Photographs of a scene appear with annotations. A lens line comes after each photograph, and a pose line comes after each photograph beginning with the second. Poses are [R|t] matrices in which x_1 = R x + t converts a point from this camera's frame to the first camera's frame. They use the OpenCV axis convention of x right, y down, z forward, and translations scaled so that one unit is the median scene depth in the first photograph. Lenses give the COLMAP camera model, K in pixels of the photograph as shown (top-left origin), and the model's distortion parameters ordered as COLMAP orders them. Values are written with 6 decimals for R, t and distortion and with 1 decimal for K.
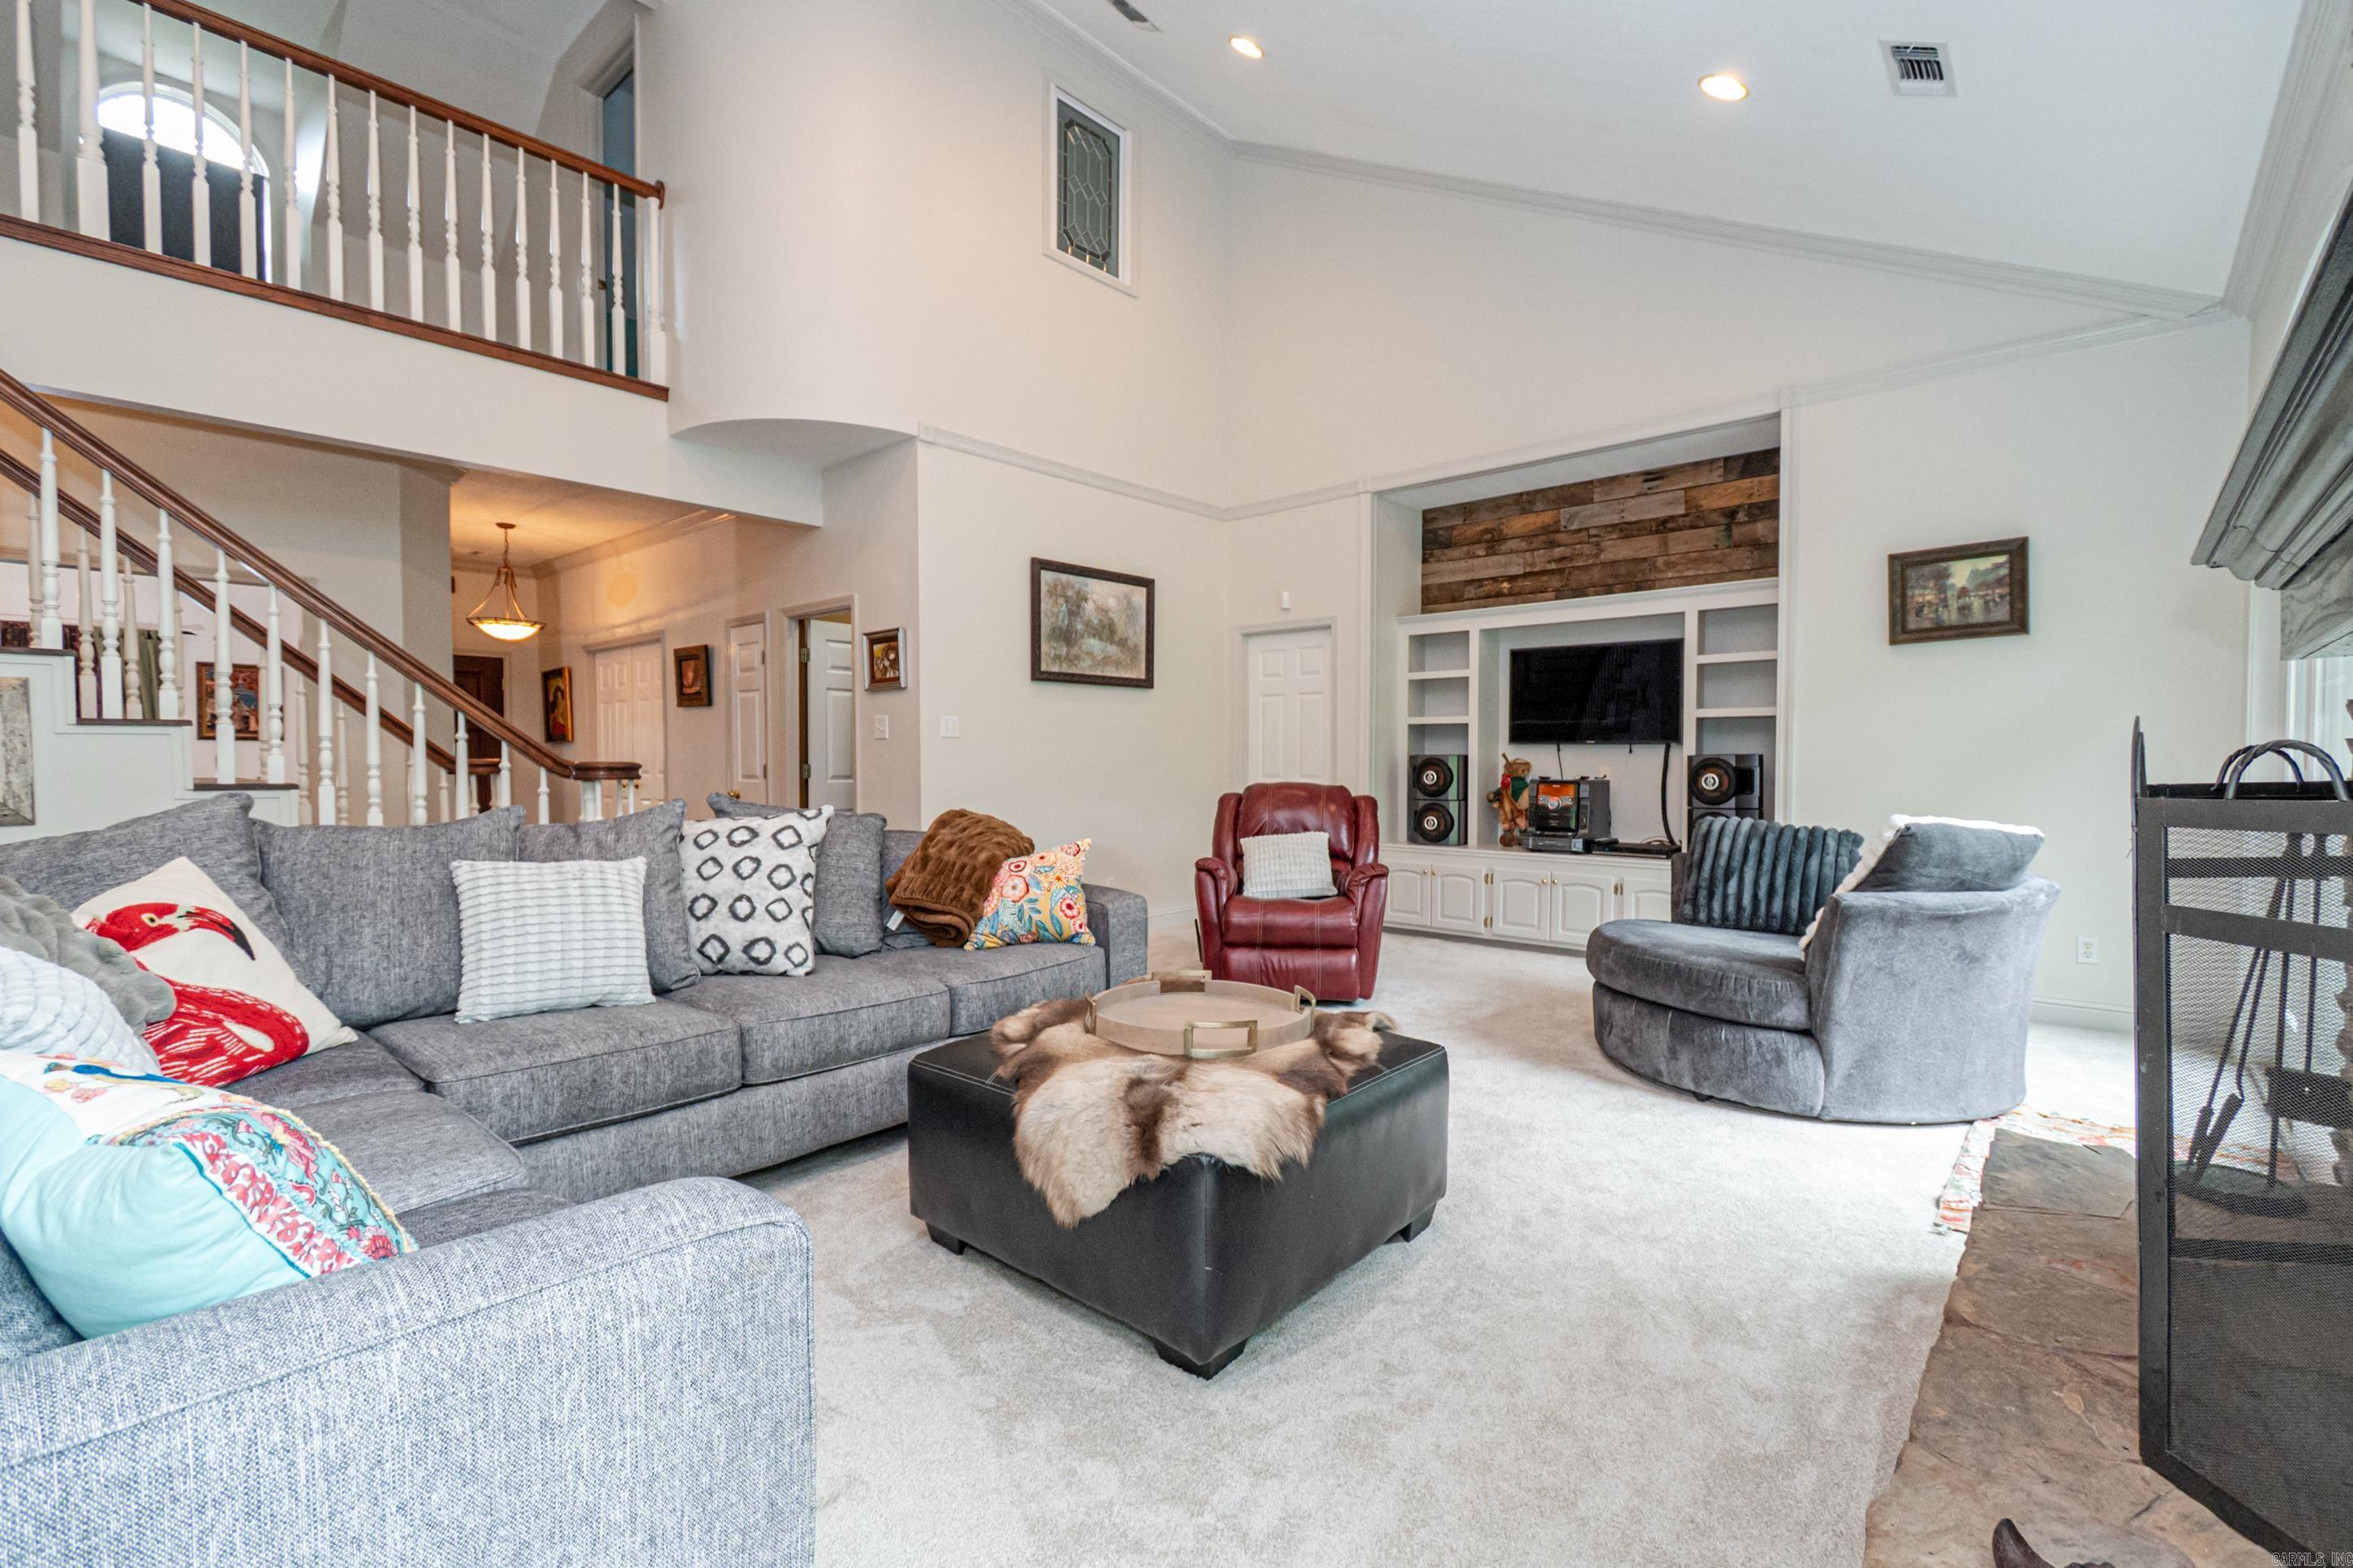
lens RADIAL K [[1041.1, 0, 1185.7], [0, 1041.1, 786.8], [0, 0, 1]] dist [0.029002, -0.015970]
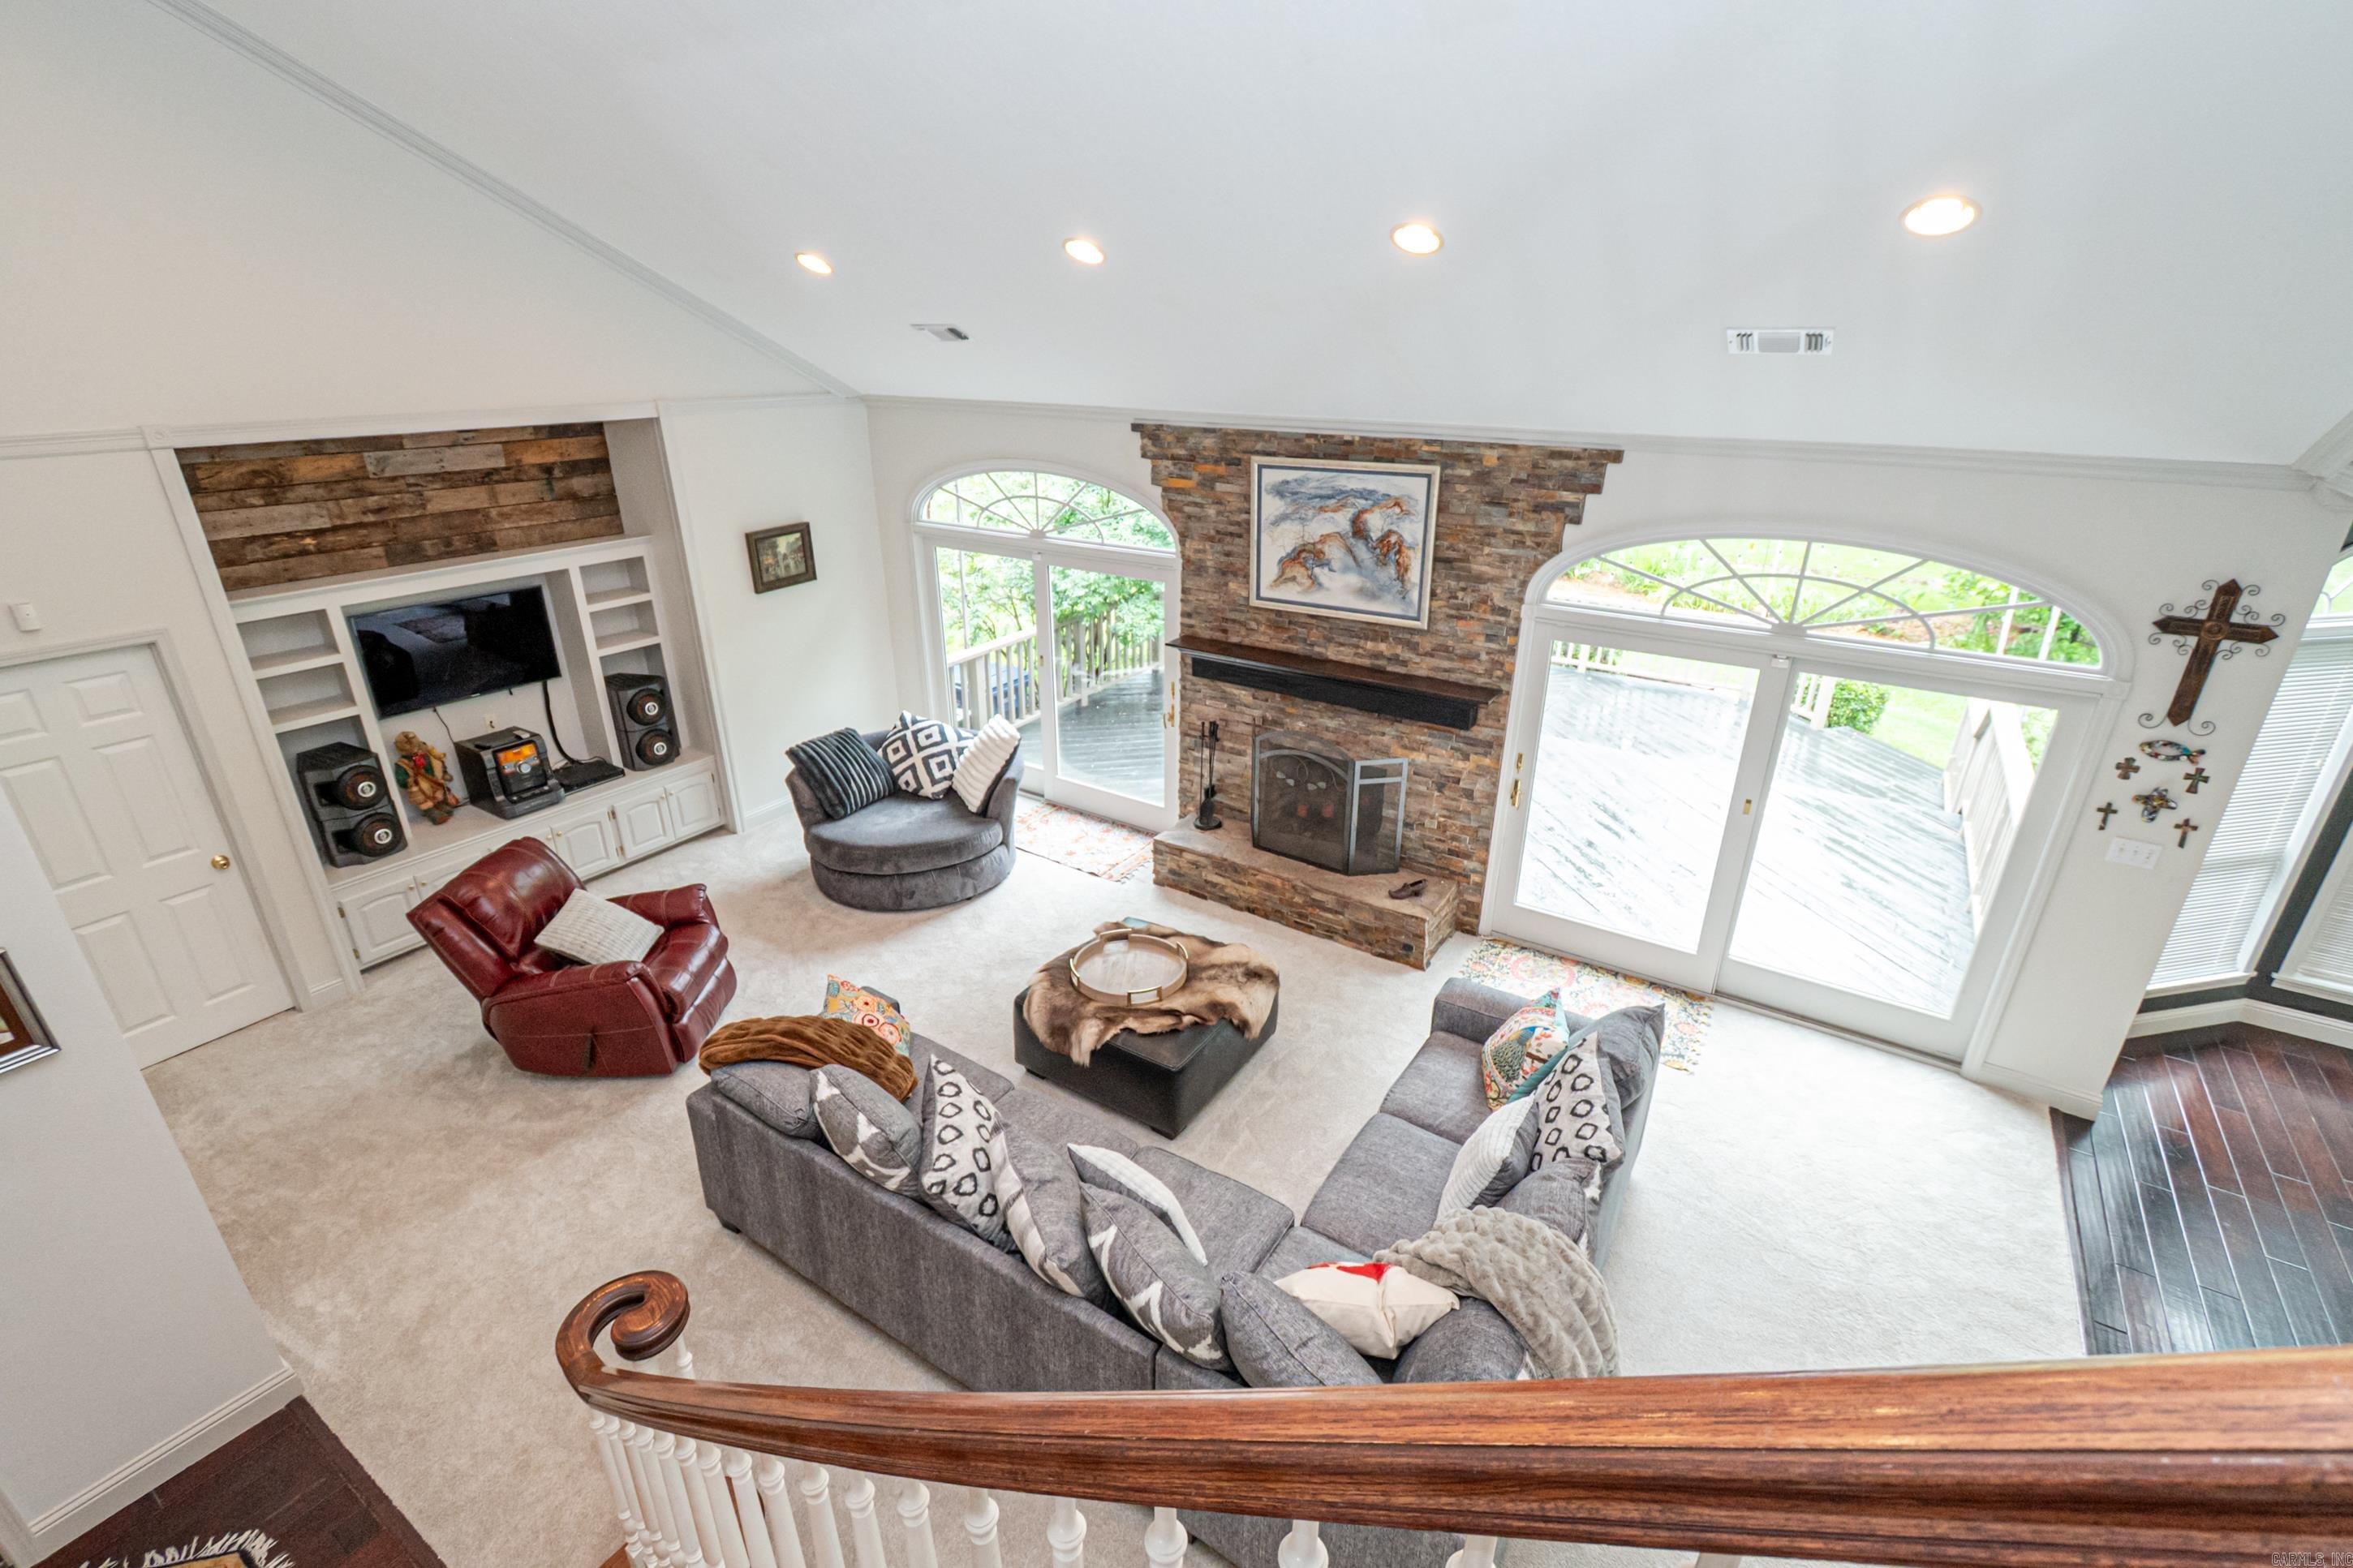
lens RADIAL K [[1041.1, 0, 1185.7], [0, 1041.1, 786.8], [0, 0, 1]] dist [0.029002, -0.015970]
pose [[-0.139175, -0.392591, 0.909122, -0.674384], [0.023956, 0.916453, 0.399424, -0.356485], [-0.989978, 0.077369, -0.118142, 0.456648]]
